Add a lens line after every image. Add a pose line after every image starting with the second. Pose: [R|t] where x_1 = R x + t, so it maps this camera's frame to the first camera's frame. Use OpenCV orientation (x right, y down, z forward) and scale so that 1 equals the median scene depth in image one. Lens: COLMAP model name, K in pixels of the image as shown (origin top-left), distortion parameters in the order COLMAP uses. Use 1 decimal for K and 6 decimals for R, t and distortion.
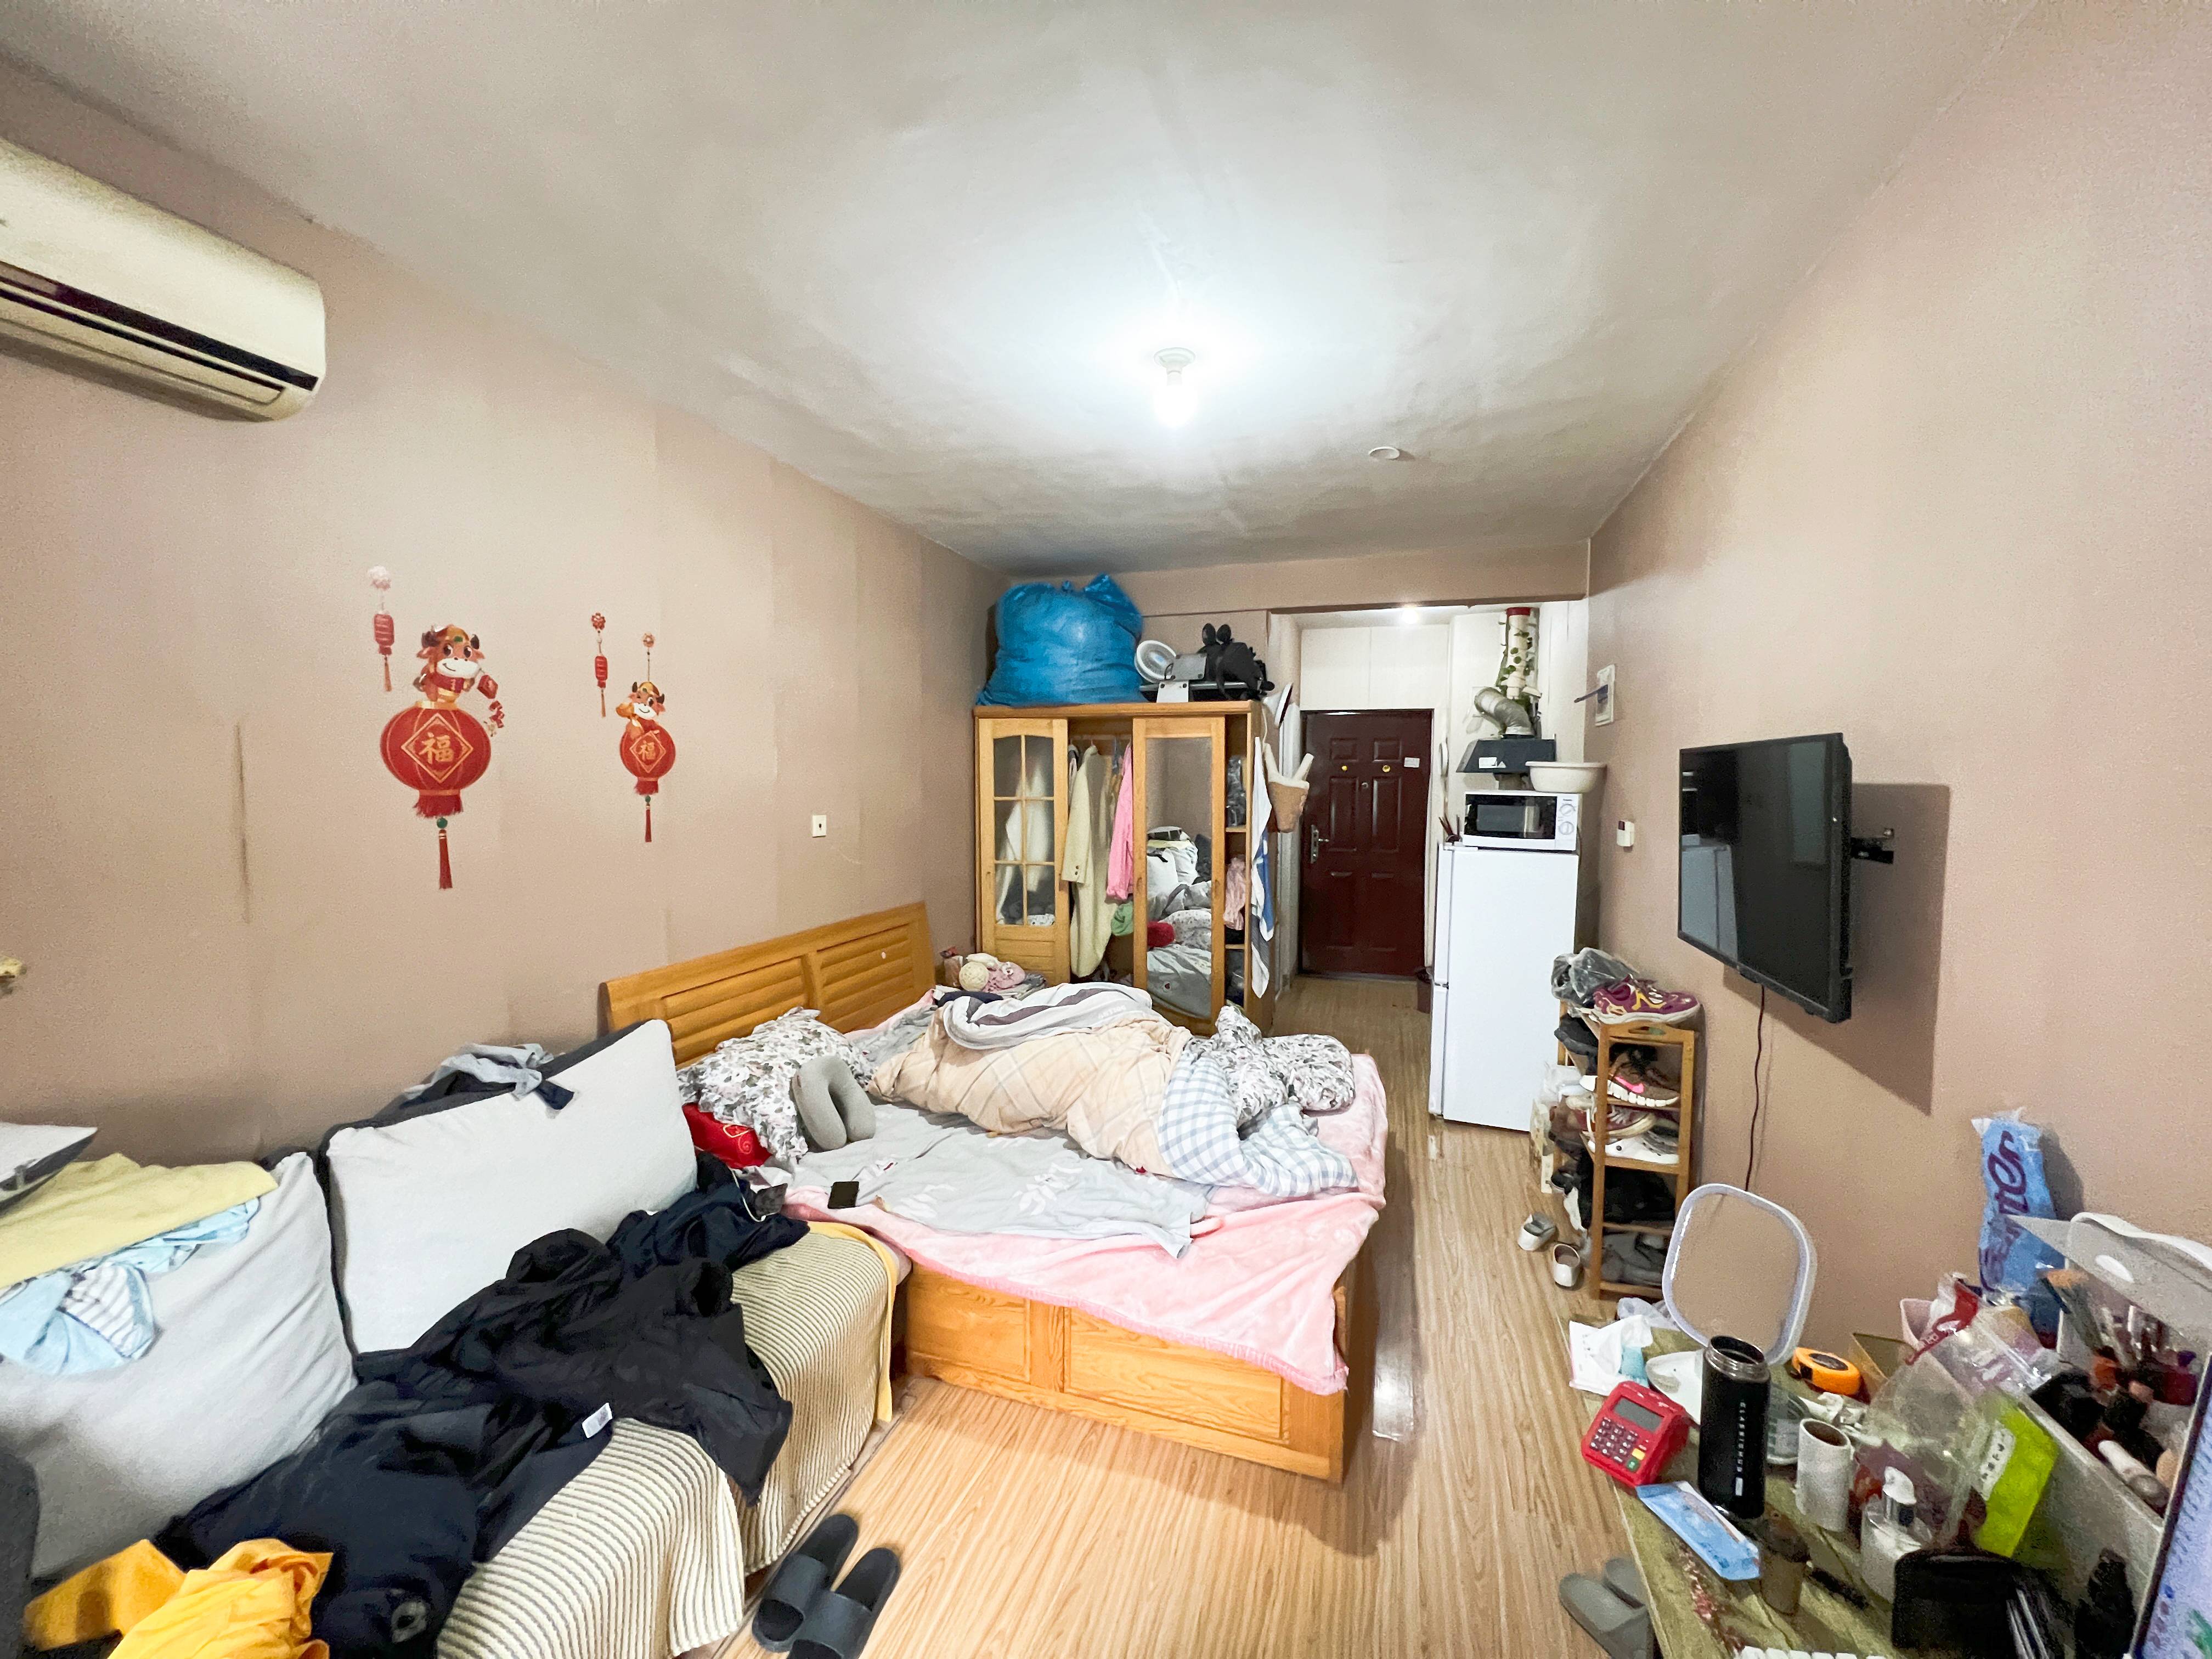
lens RADIAL K [[884.8, 0, 1106.0], [0, 884.8, 829.5], [0, 0, 1]] dist [0.000624, 0.000085]
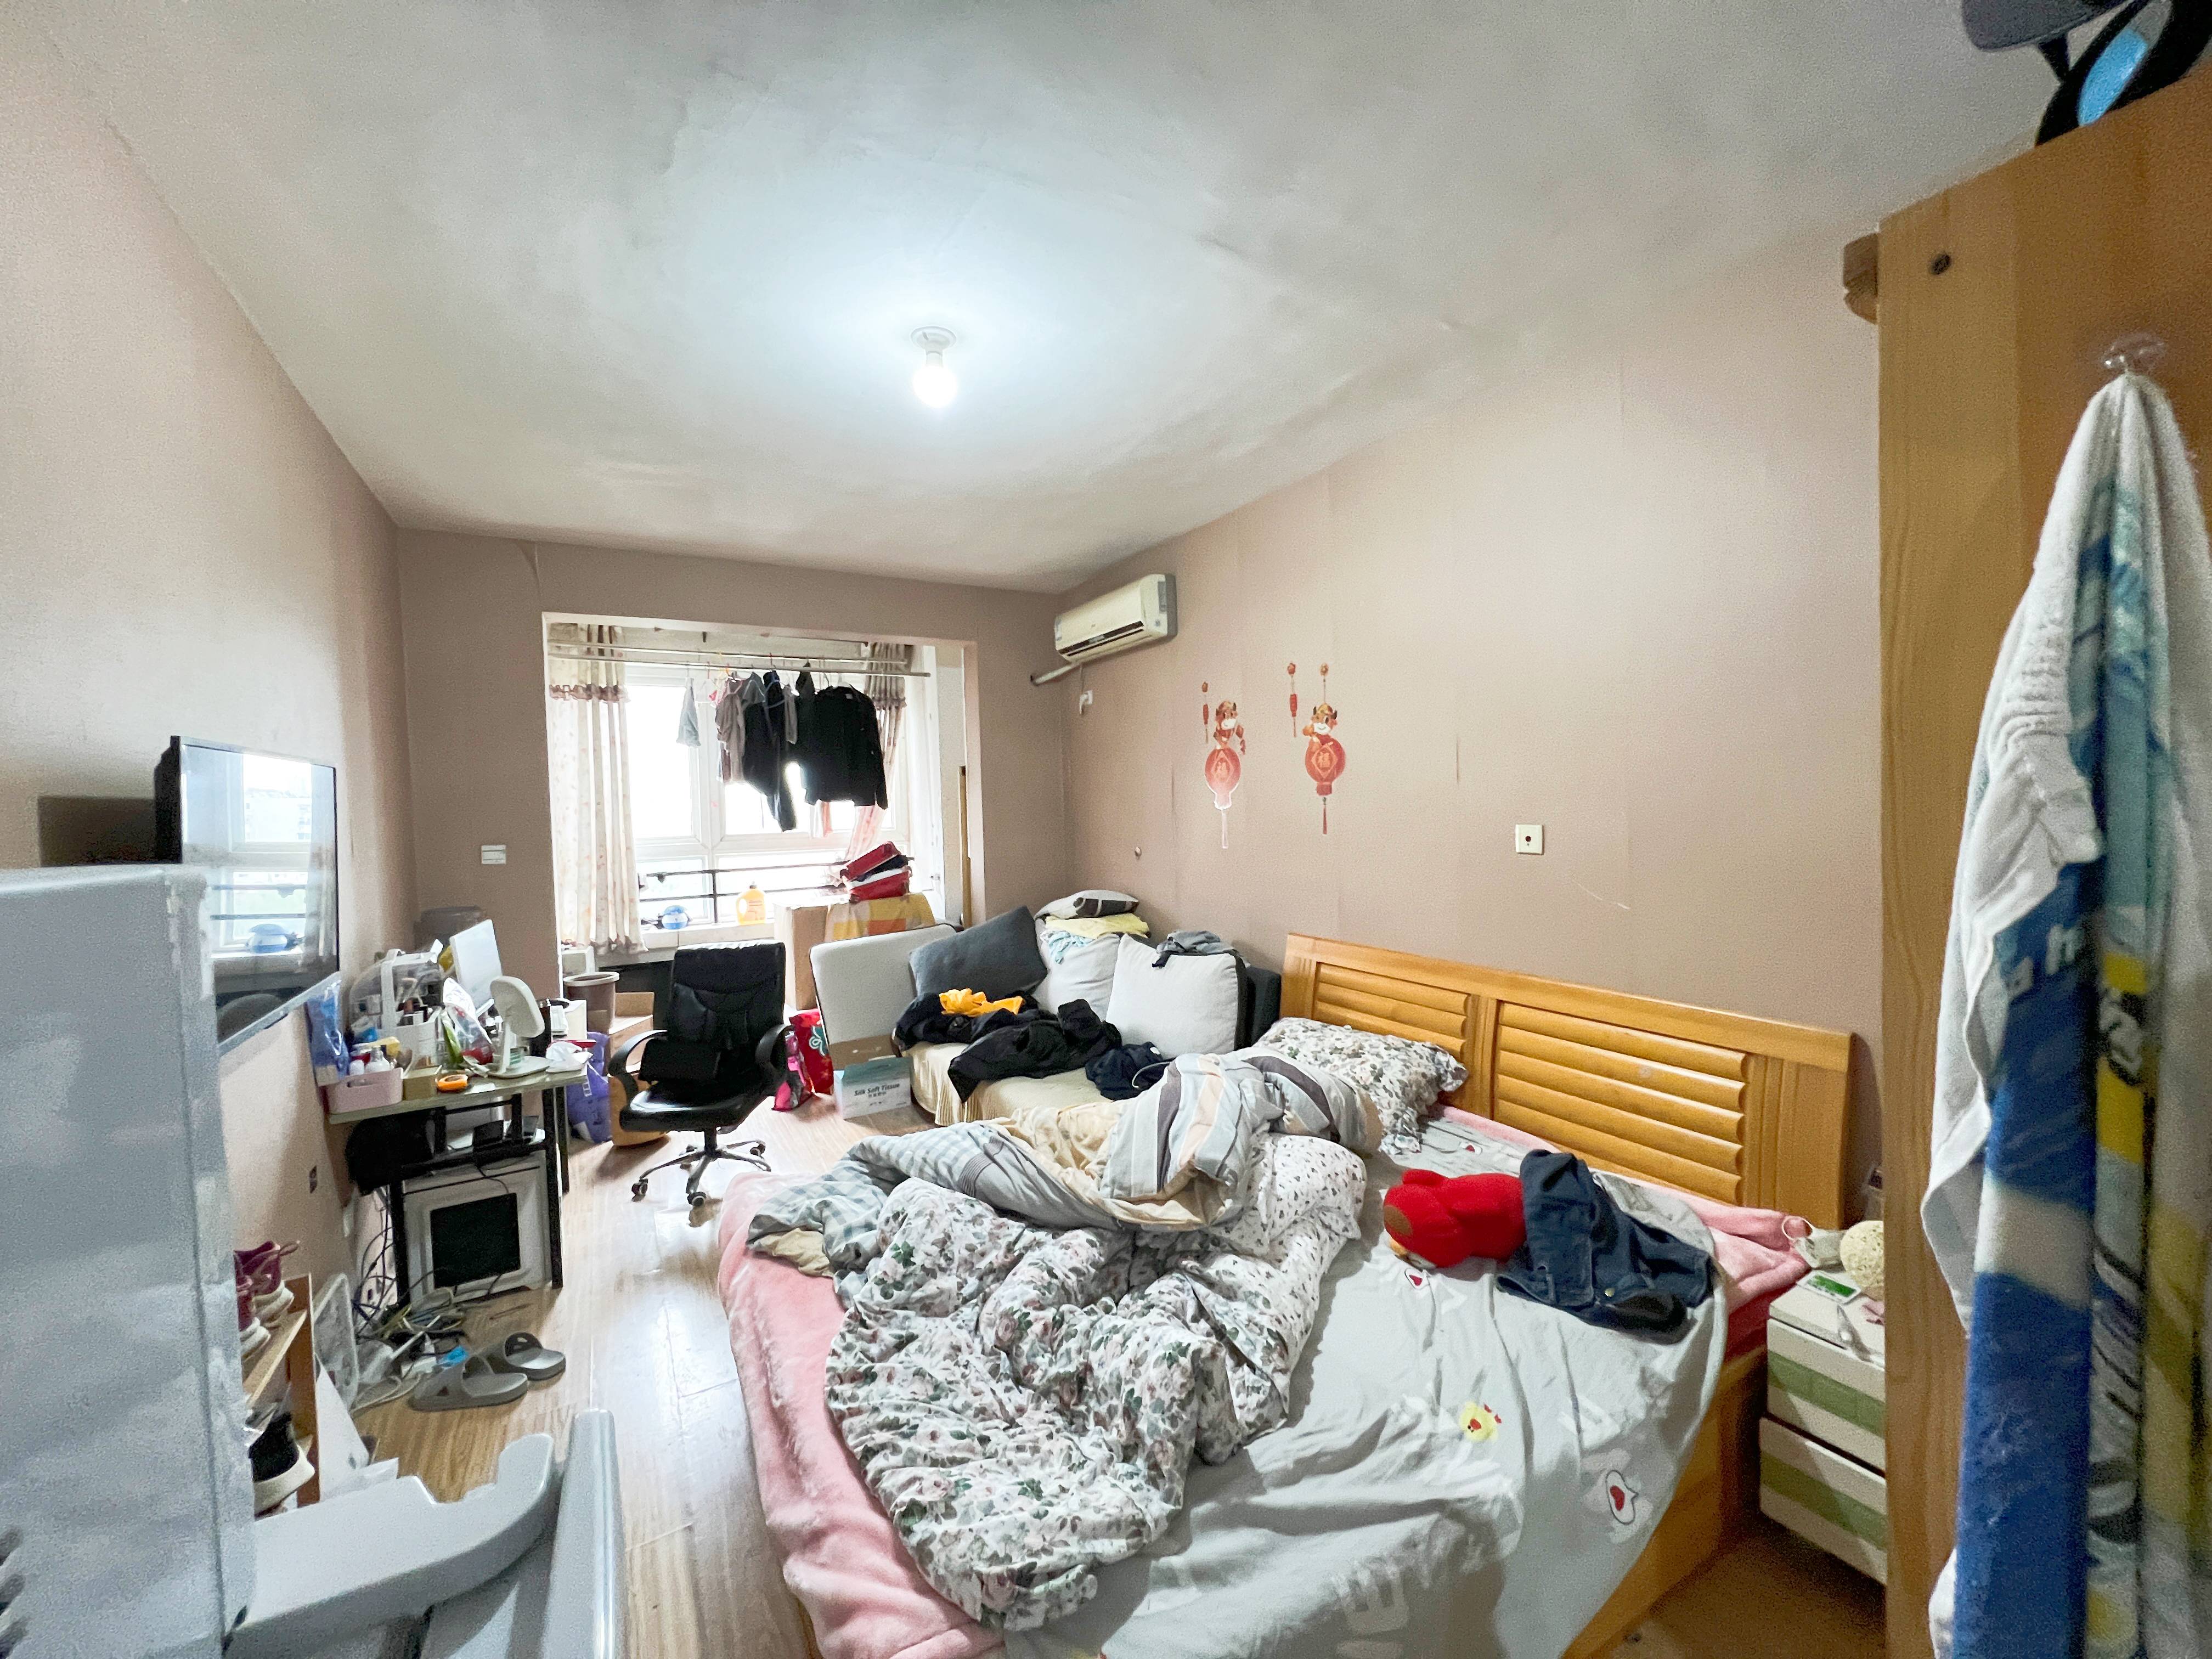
lens RADIAL K [[884.8, 0, 1106.0], [0, 884.8, 829.5], [0, 0, 1]] dist [0.000624, 0.000085]
pose [[-0.673491, 0.036212, -0.738308, 0.607251], [-0.024094, 0.997193, 0.070888, -0.073895], [0.738802, 0.065531, -0.670729, 1.636686]]
